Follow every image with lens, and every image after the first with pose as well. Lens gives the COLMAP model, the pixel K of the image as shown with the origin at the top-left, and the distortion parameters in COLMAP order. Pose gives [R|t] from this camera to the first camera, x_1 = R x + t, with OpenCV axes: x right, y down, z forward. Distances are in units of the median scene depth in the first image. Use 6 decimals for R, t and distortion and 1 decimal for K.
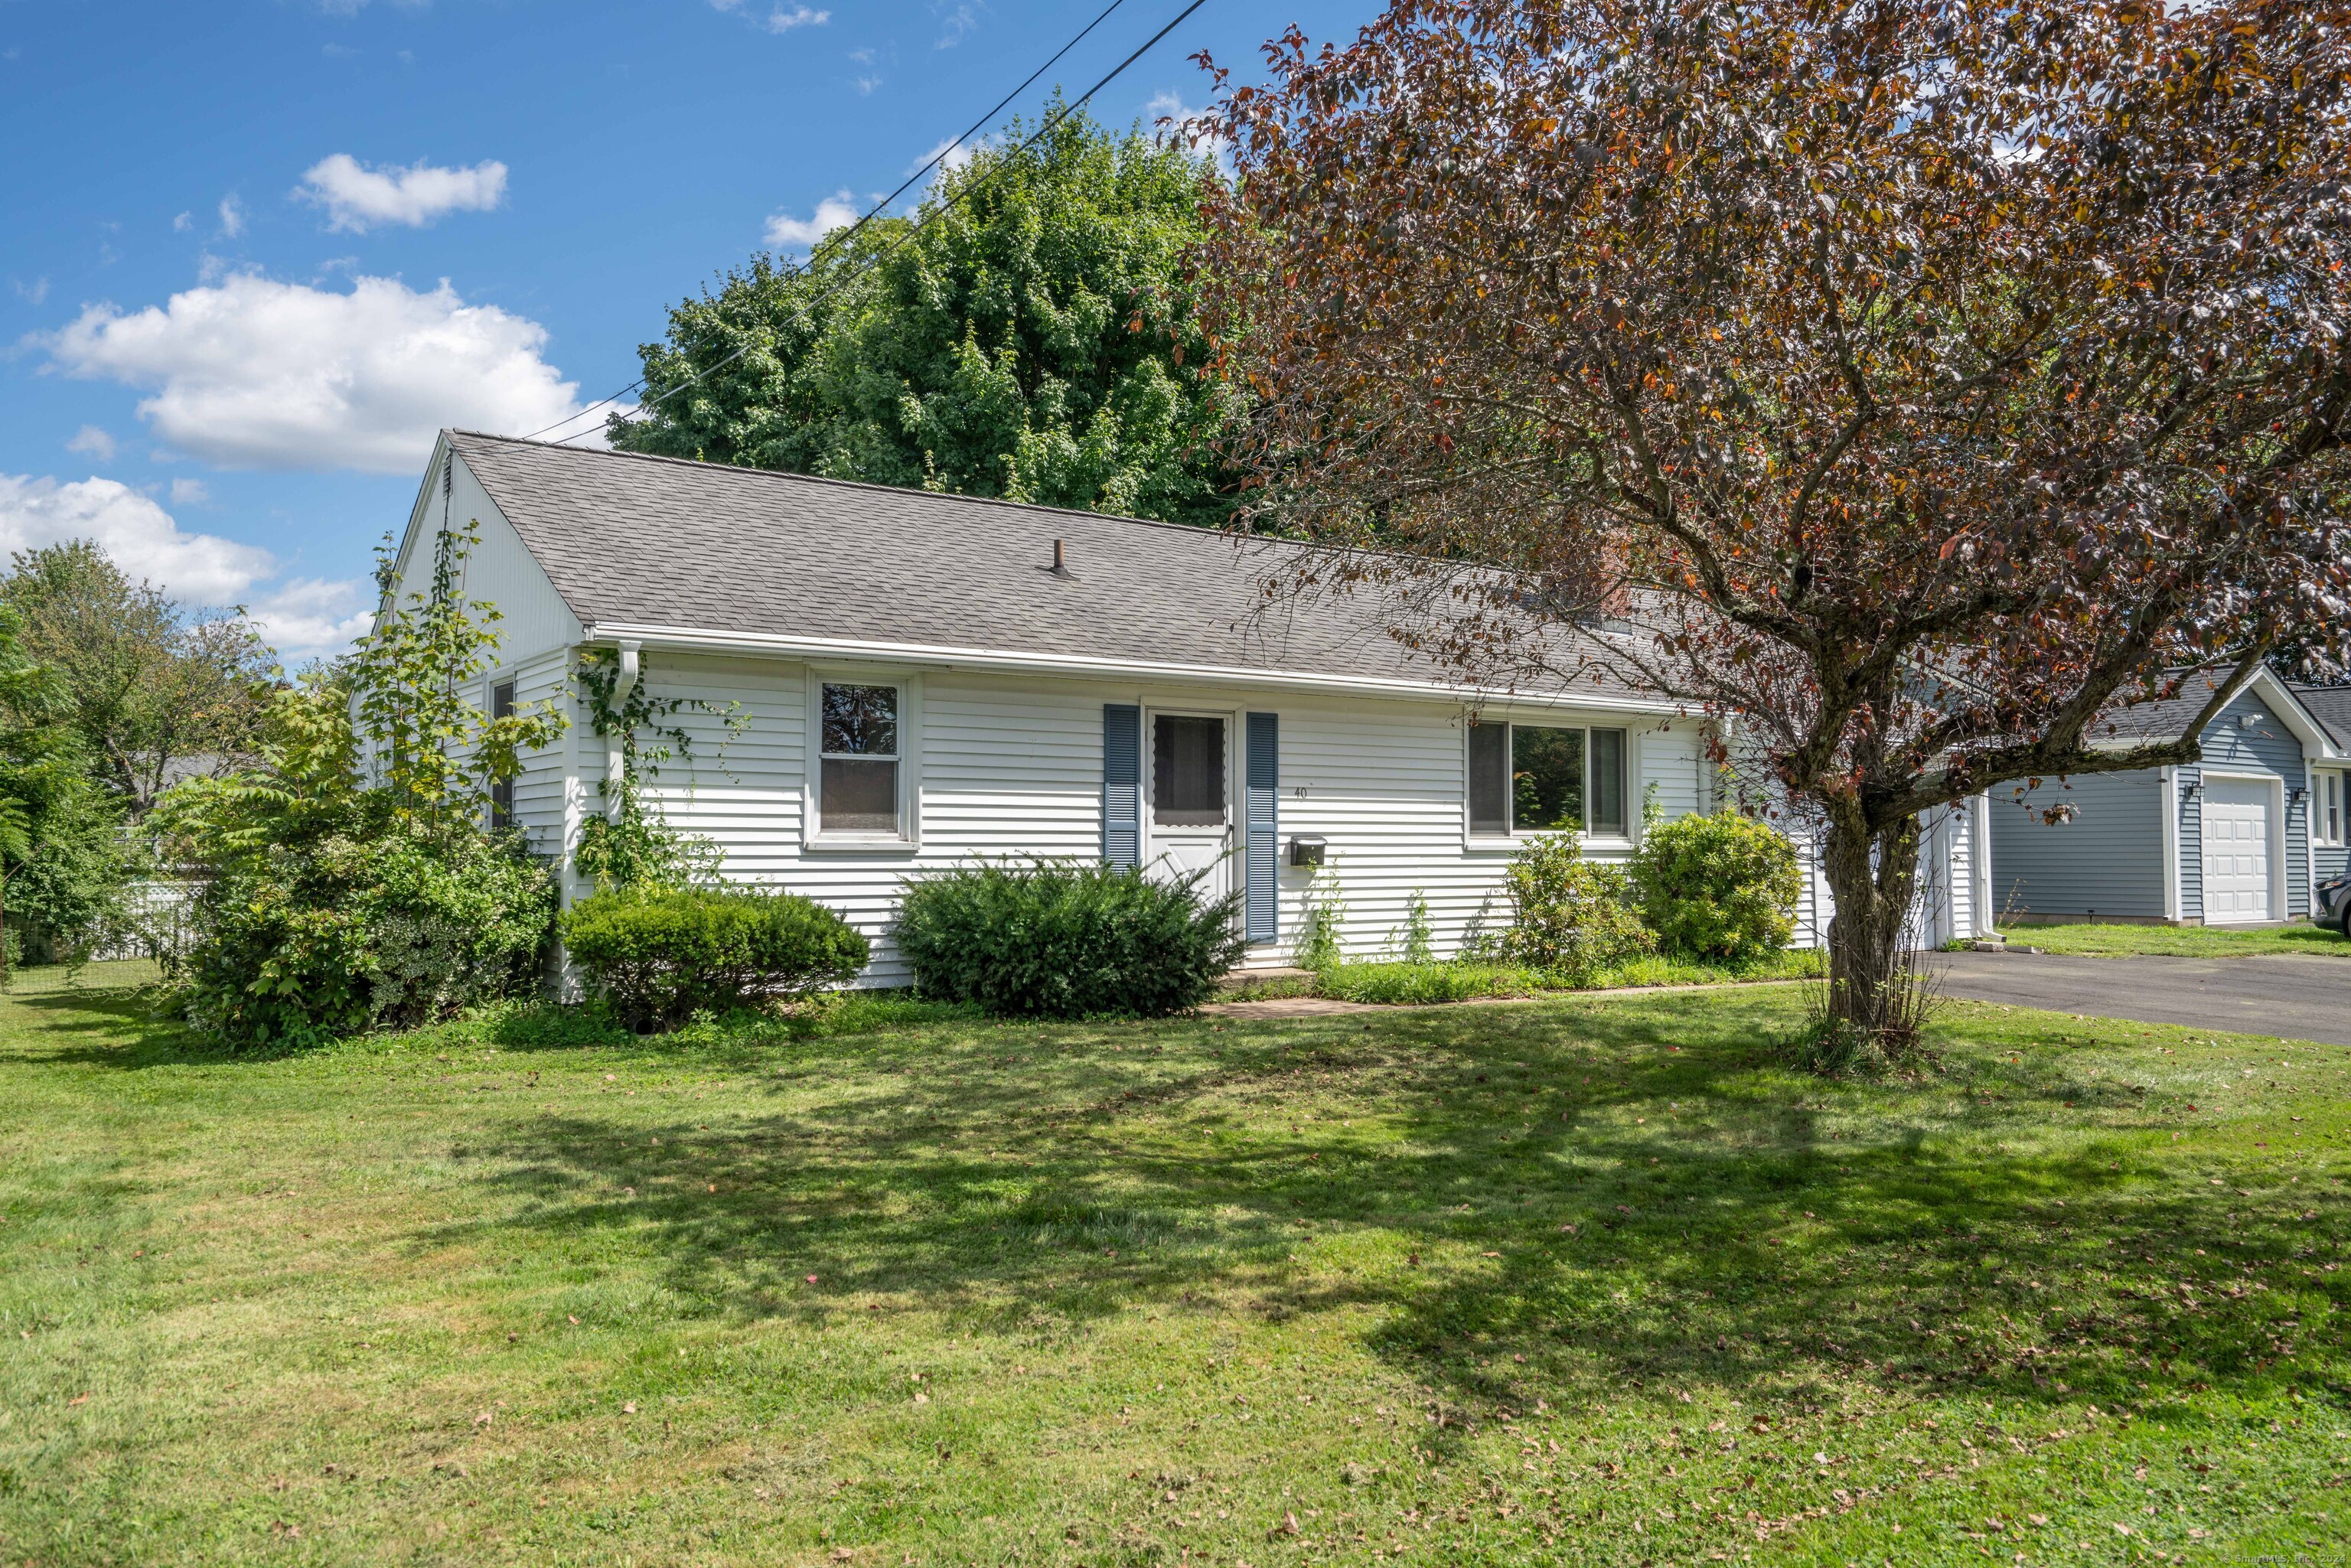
lens RADIAL K [[1548.5, 0, 1202.6], [0, 1548.5, 724.0], [0, 0, 1]] dist [0.001728, 0.046646]
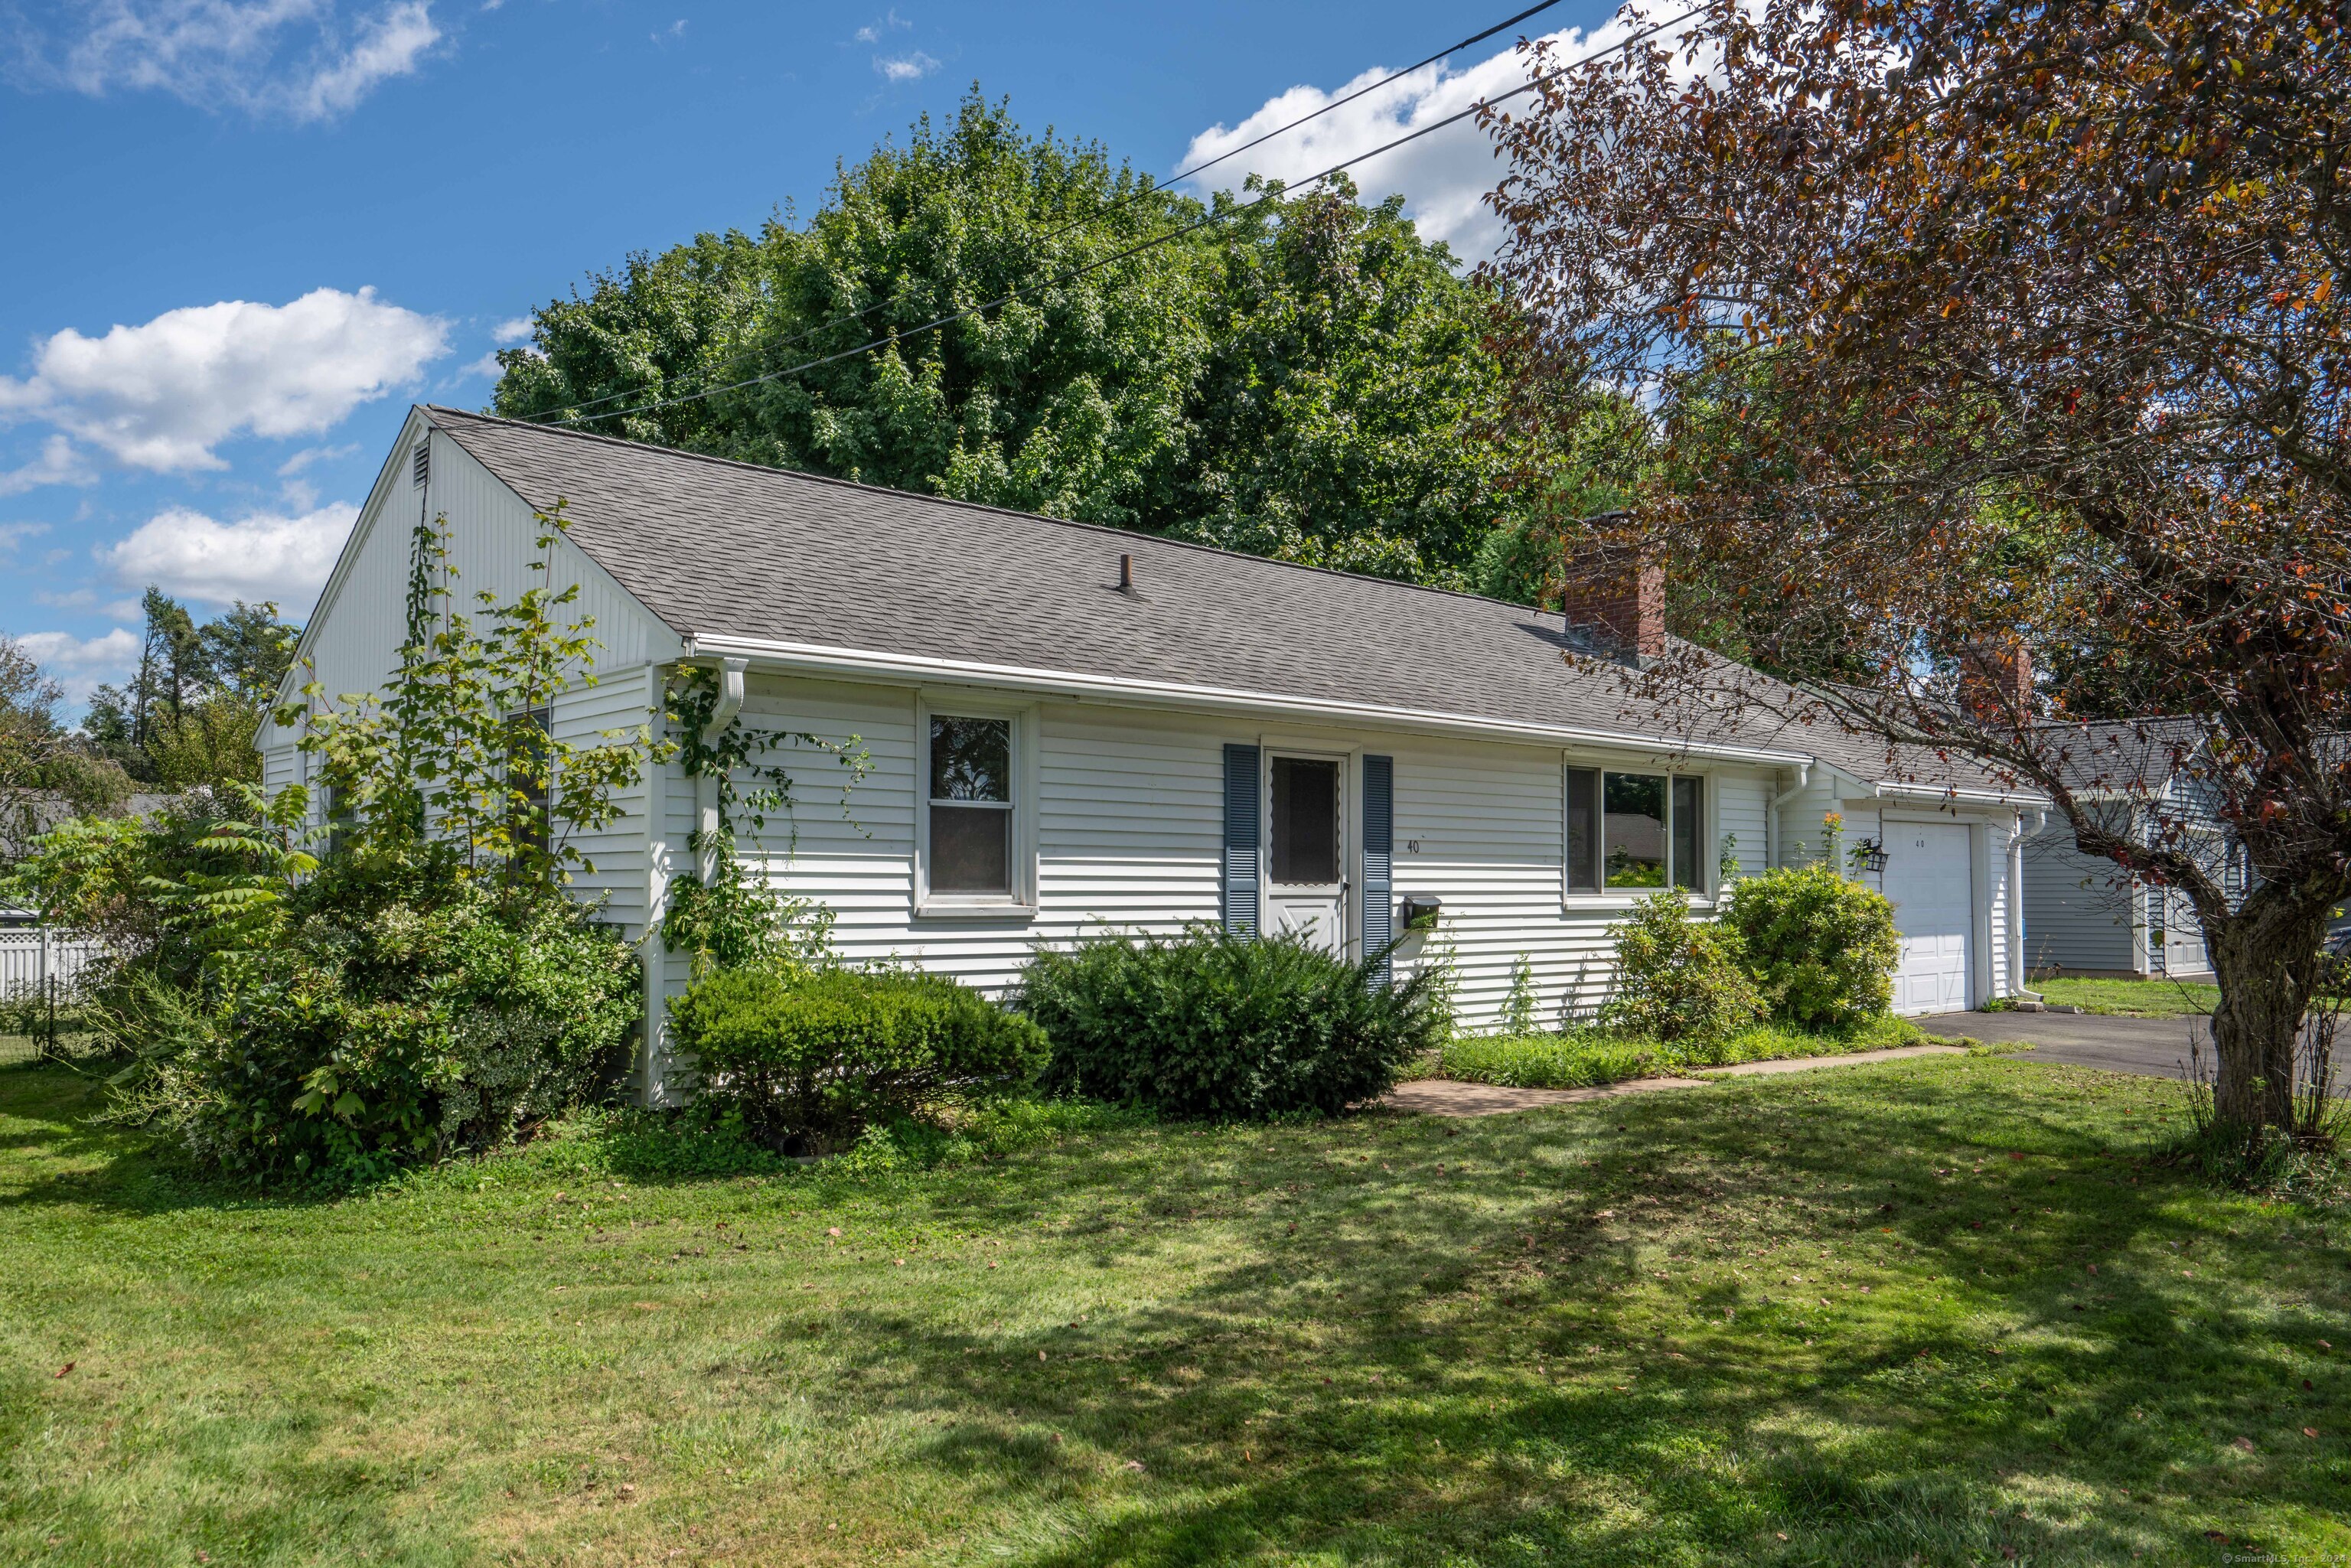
lens RADIAL K [[1564.0, 0, 1175.5], [0, 1564.0, 784.0], [0, 0, 1]] dist [-0.004336, 0.002524]
pose [[0.995496, 0.007818, 0.094483, -0.161229], [-0.008827, 0.999908, 0.010264, 0.000739], [-0.094395, -0.011052, 0.995474, 0.128558]]
